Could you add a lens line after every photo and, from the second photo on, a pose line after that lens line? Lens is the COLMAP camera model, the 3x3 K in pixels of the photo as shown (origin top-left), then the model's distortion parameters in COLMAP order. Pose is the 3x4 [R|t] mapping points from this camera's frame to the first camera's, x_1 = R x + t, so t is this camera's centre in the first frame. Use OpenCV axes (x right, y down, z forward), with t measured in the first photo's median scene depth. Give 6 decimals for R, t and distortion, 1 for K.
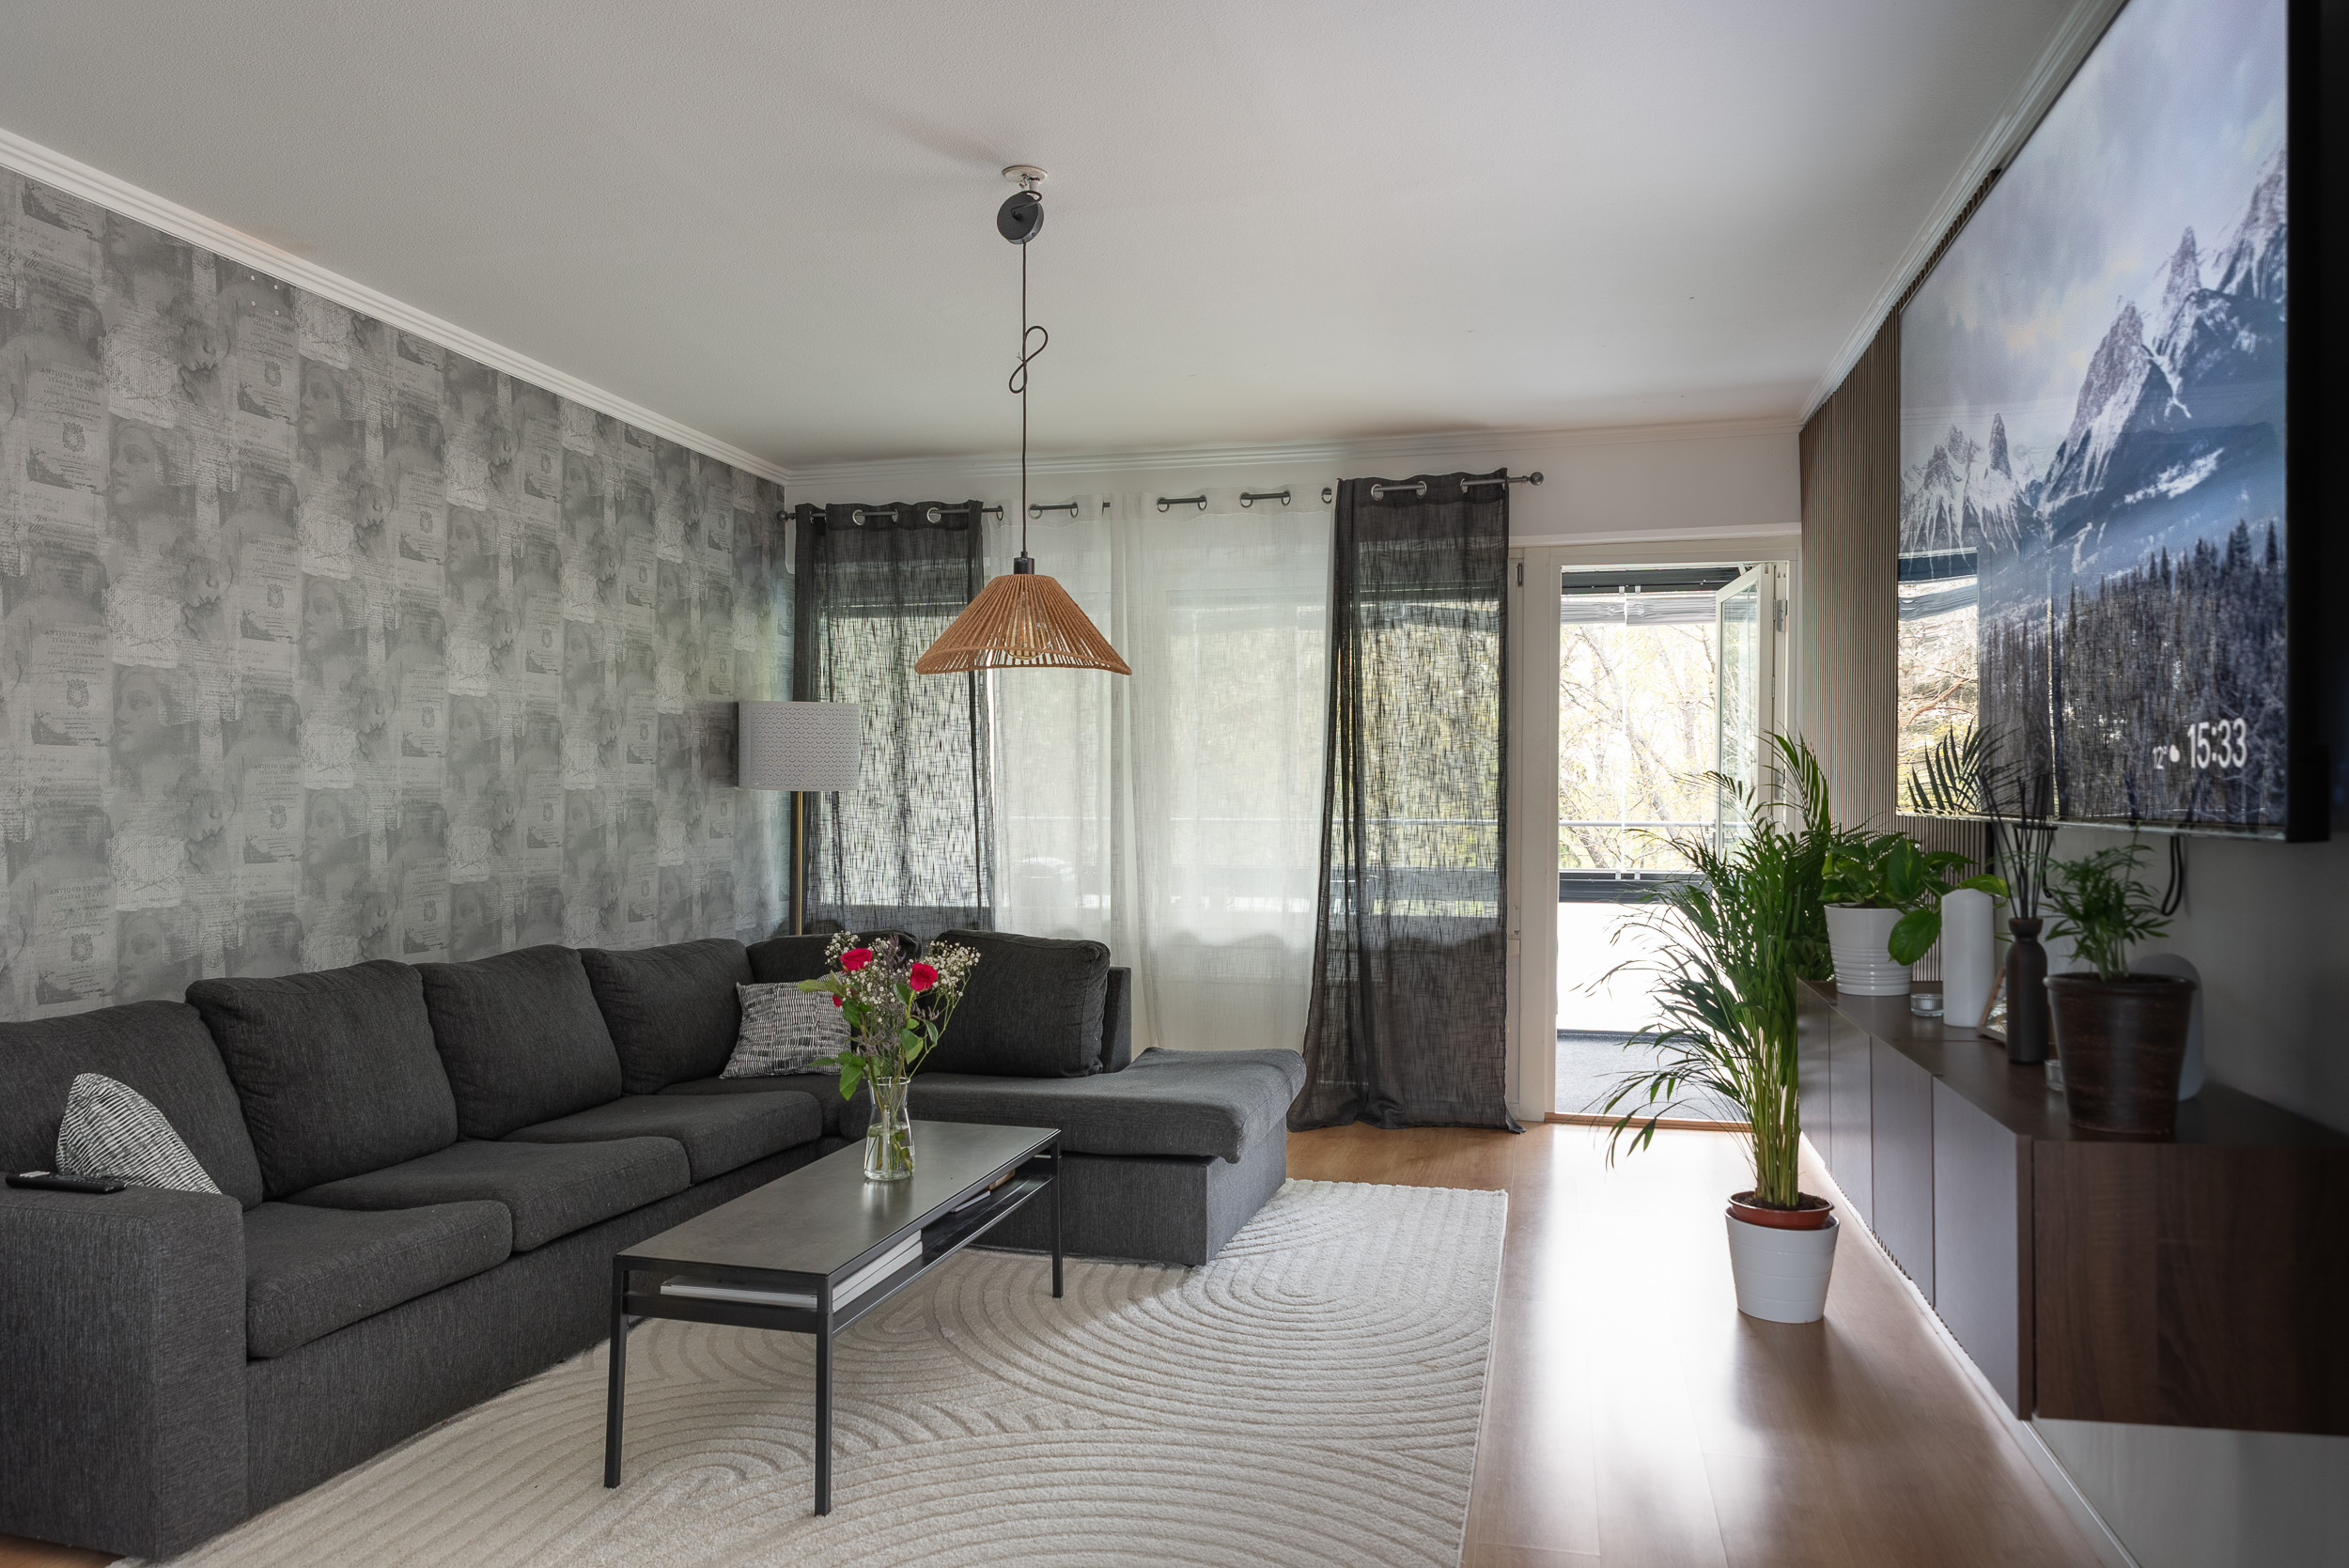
lens RADIAL K [[1615.8, 0, 1173.9], [0, 1615.8, 785.0], [0, 0, 1]] dist [-0.003760, -0.000348]
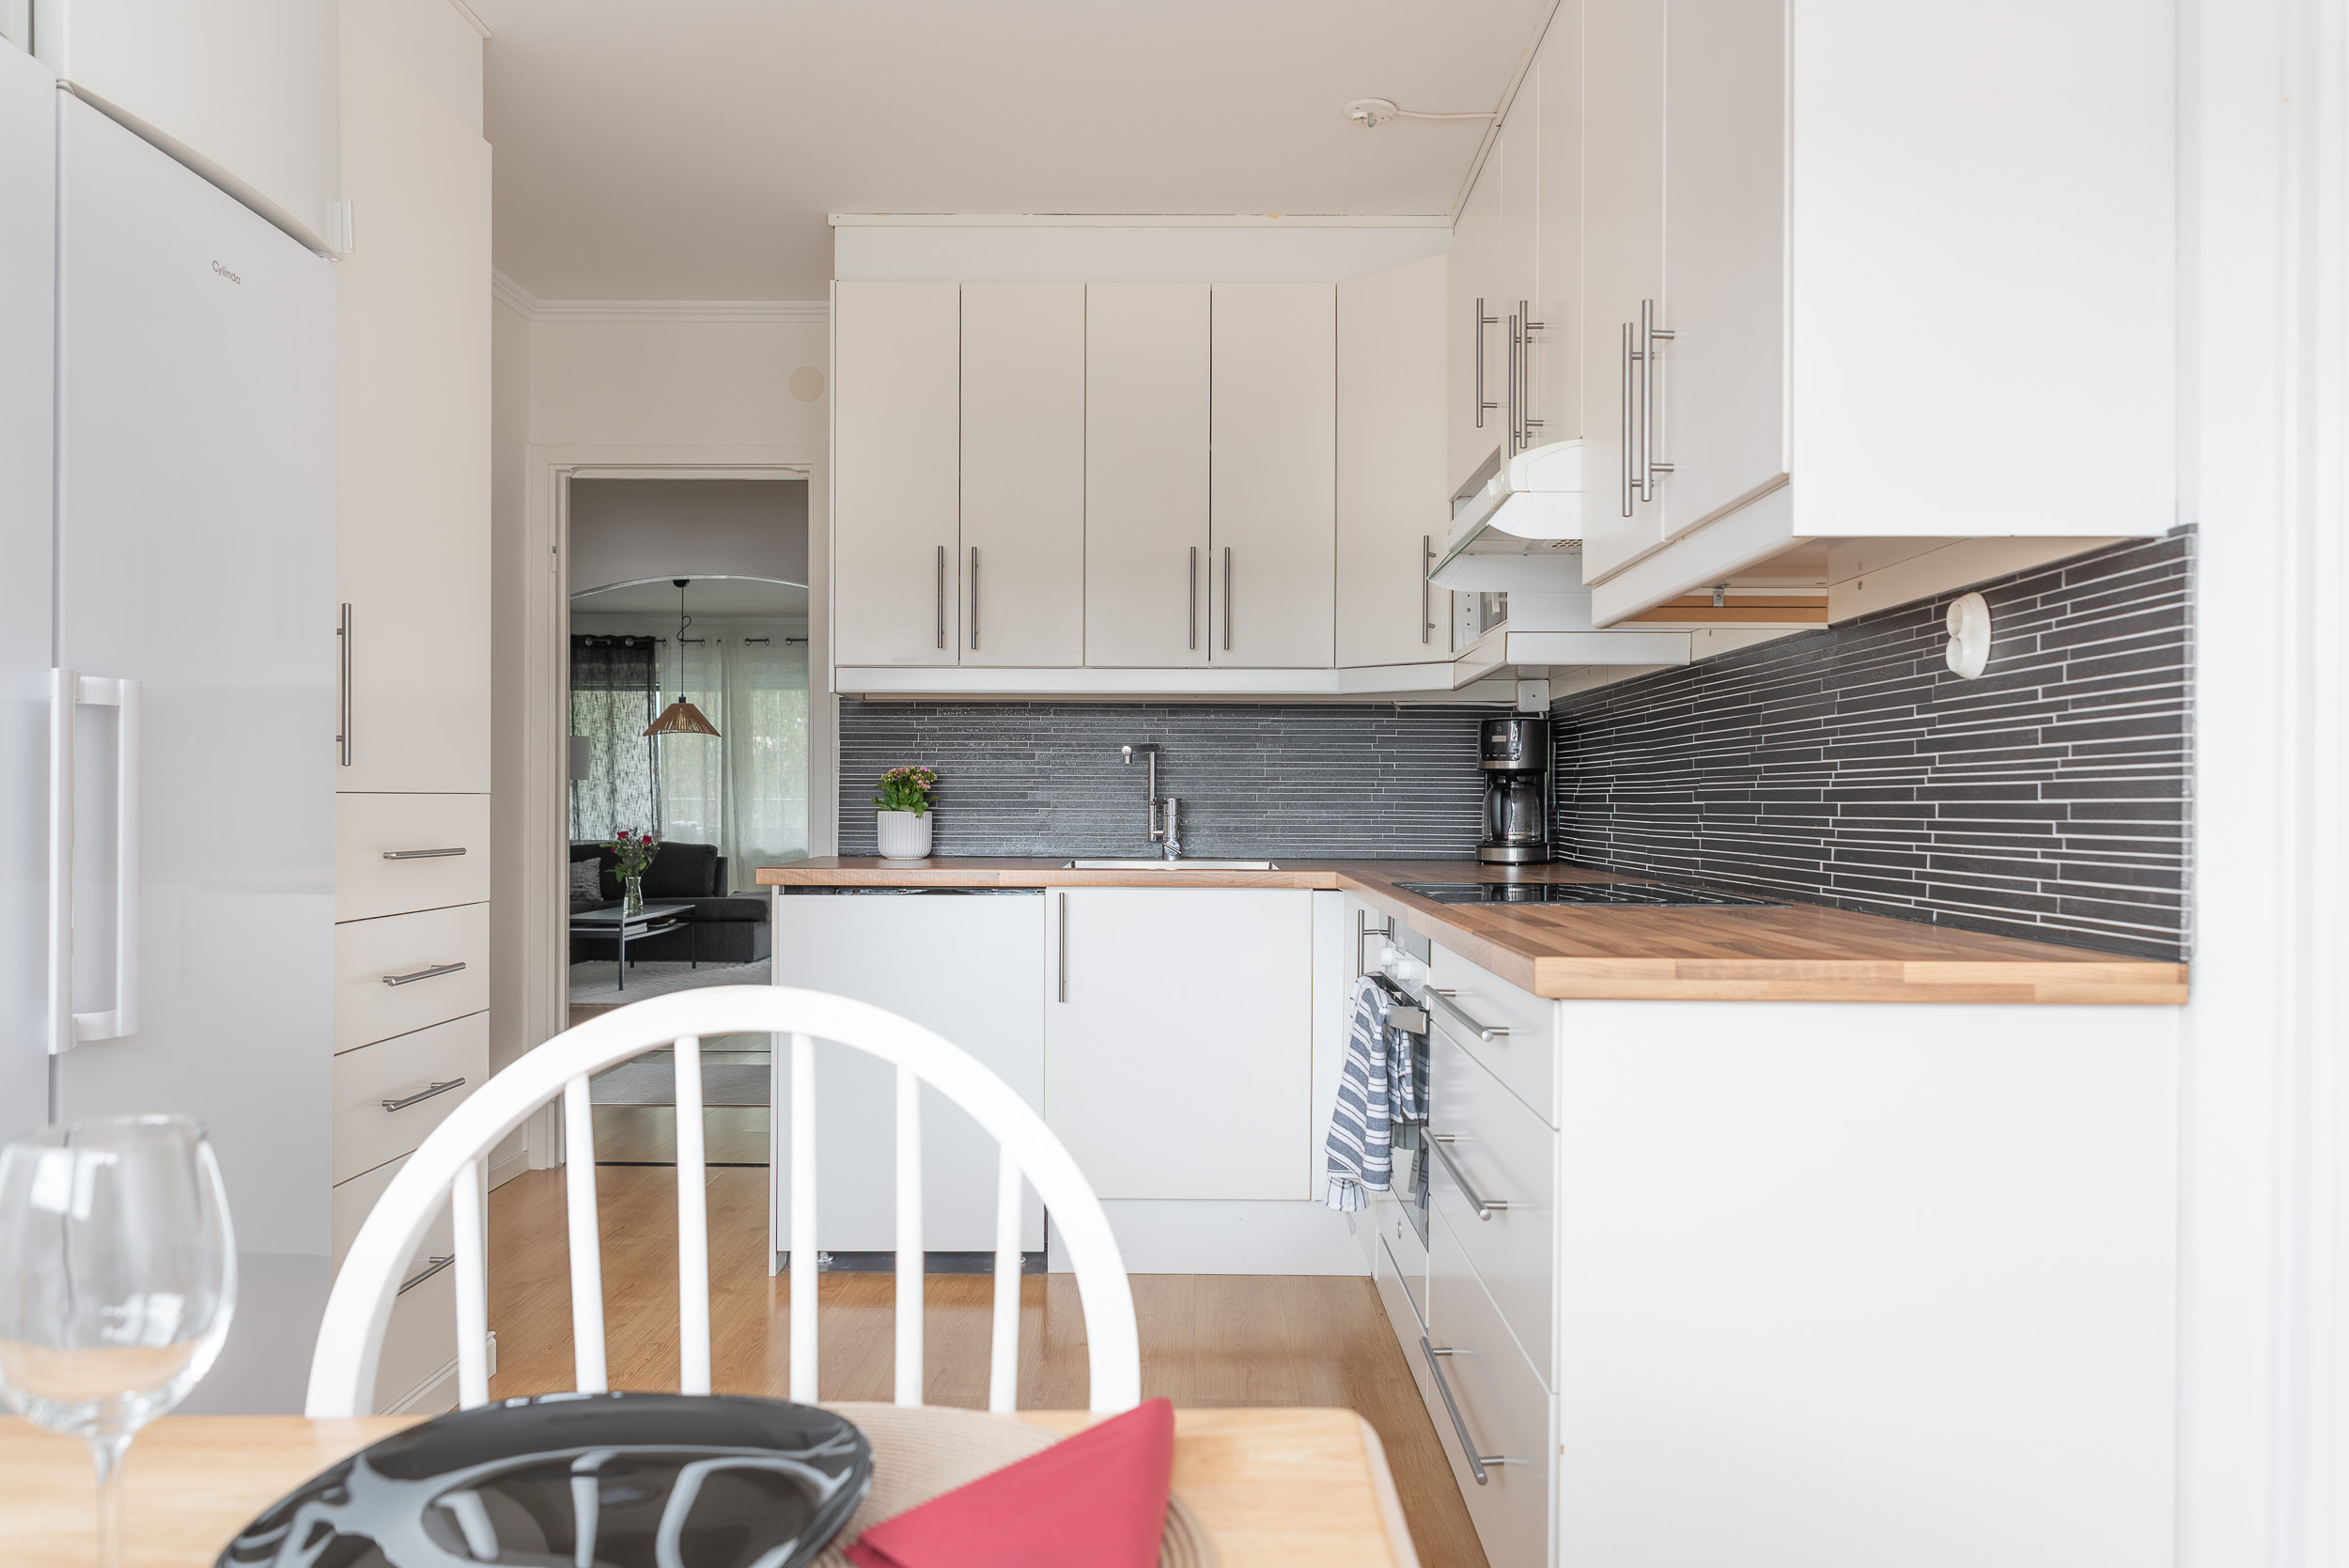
lens RADIAL K [[1615.8, 0, 1172.6], [0, 1615.8, 790.7], [0, 0, 1]] dist [-0.003760, -0.000348]
pose [[0.976513, 0.000696, 0.215458, 0.076192], [-0.001410, 0.999994, 0.003164, 0.009335], [-0.215455, -0.003393, 0.976508, -1.087746]]
